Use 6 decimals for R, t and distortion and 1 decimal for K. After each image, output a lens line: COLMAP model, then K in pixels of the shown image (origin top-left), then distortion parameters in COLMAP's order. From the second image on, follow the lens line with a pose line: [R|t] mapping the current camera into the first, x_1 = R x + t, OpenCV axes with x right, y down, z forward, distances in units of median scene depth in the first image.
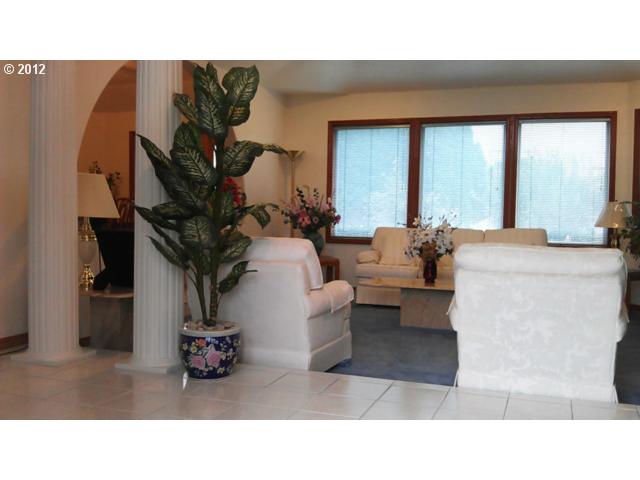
lens RADIAL K [[628.0, 0, 320.0], [0, 628.0, 240.0], [0, 0, 1]] dist [0.081866, -0.283955]
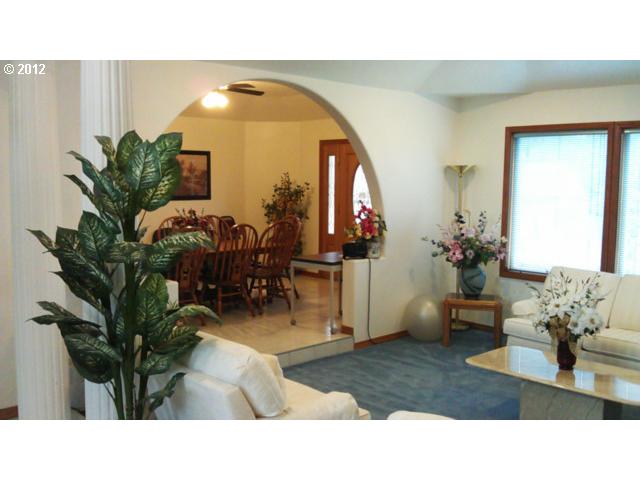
lens RADIAL K [[628.0, 0, 320.0], [0, 628.0, 240.0], [0, 0, 1]] dist [0.081866, -0.283955]
pose [[0.881590, 0.041955, -0.470147, 0.205962], [-0.019443, 0.998424, 0.052639, -0.089667], [0.471615, -0.037264, 0.881017, 0.183773]]
